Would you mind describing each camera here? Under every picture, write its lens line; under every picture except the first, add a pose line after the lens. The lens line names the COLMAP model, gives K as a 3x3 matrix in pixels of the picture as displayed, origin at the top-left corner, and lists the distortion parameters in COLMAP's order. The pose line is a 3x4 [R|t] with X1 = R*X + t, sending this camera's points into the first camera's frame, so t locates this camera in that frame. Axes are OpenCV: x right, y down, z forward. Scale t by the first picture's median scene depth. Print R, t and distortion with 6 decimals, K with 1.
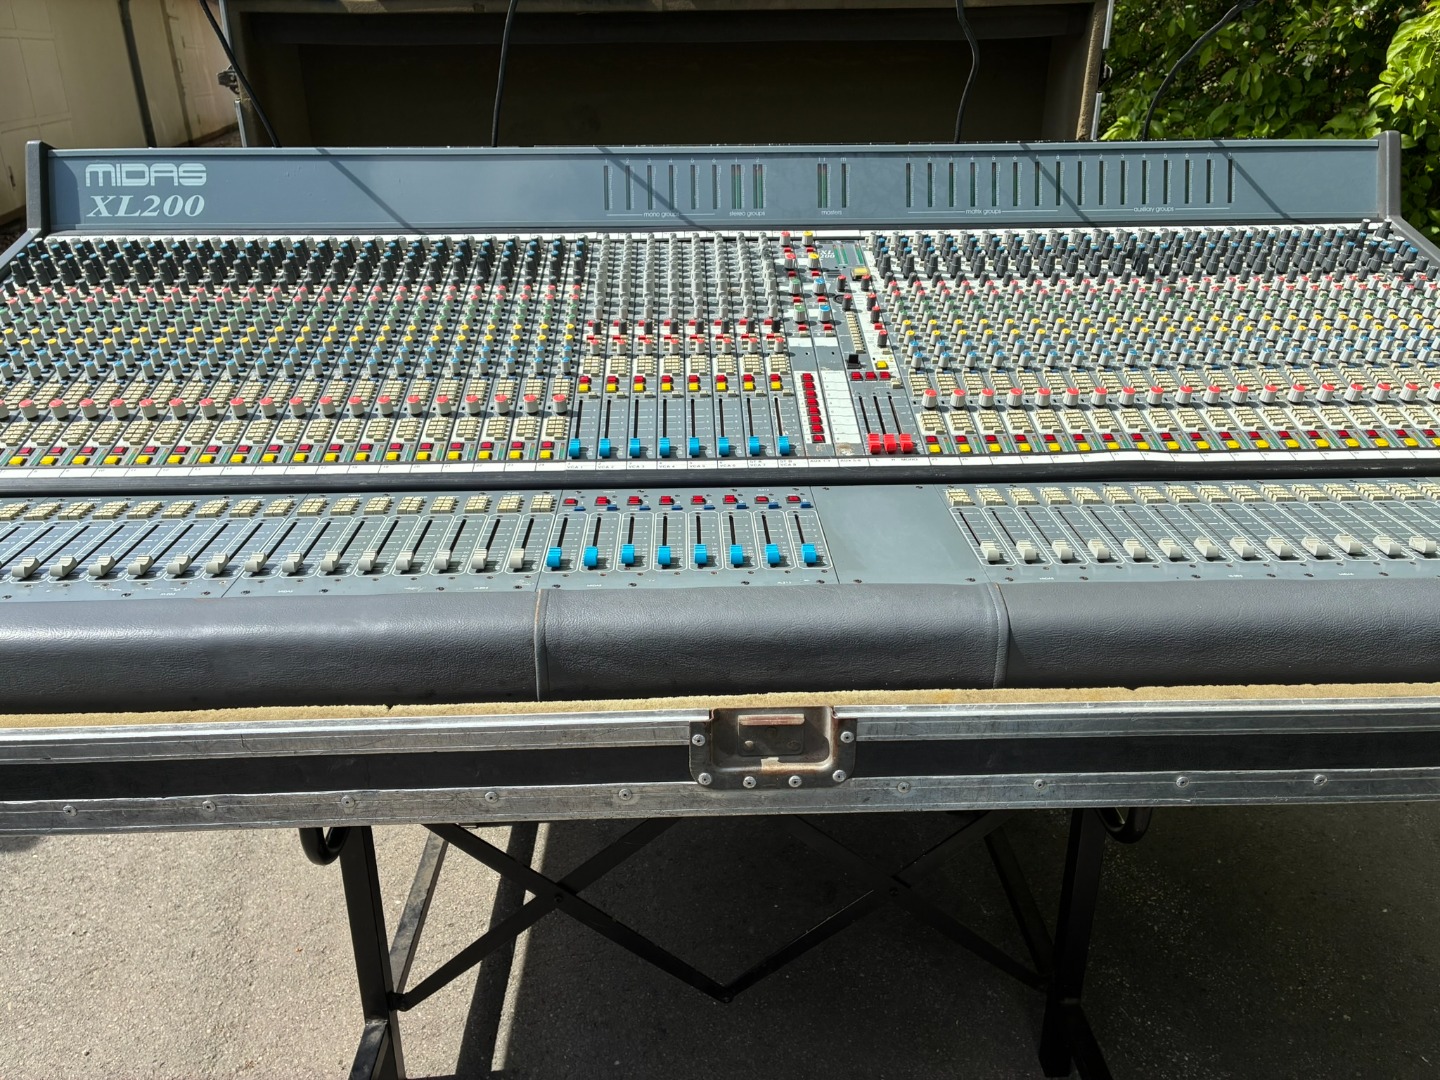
lens RADIAL K [[1110.6, 0, 700.8], [0, 1110.6, 538.6], [0, 0, 1]] dist [0.065398, -0.087264]
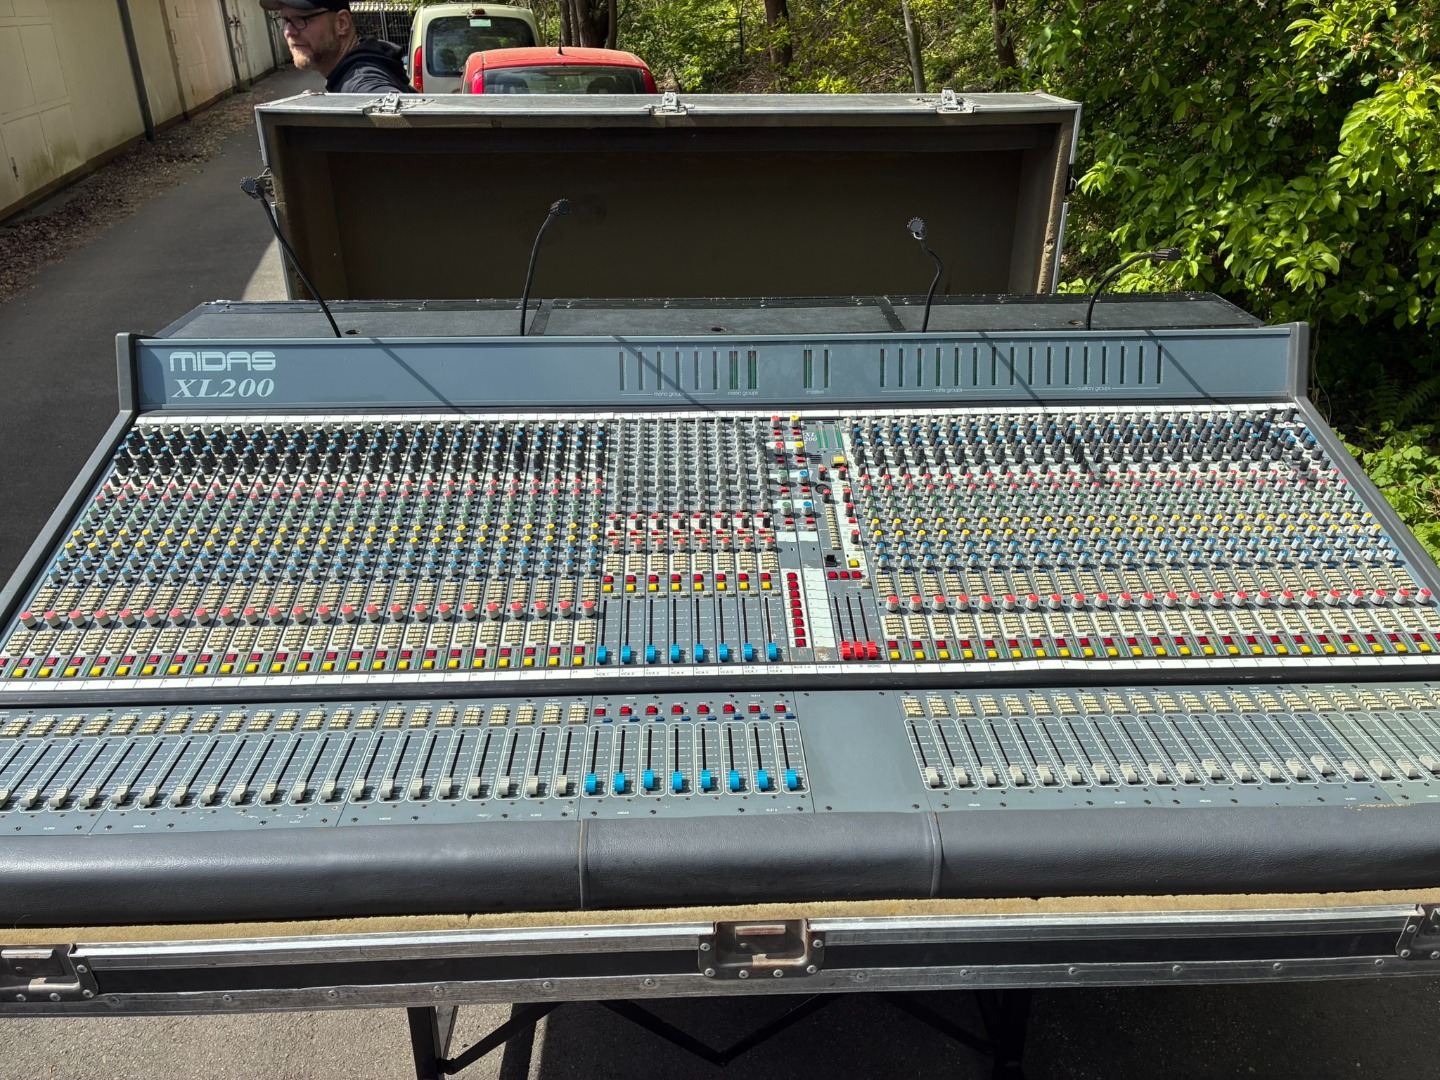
lens RADIAL K [[1110.6, 0, 702.9], [0, 1110.6, 534.2], [0, 0, 1]] dist [0.065398, -0.087264]
pose [[0.999967, 0.002417, 0.007712, -0.010444], [-0.002693, 0.999347, 0.036046, -0.230425], [-0.007620, -0.036065, 0.999320, -0.197954]]
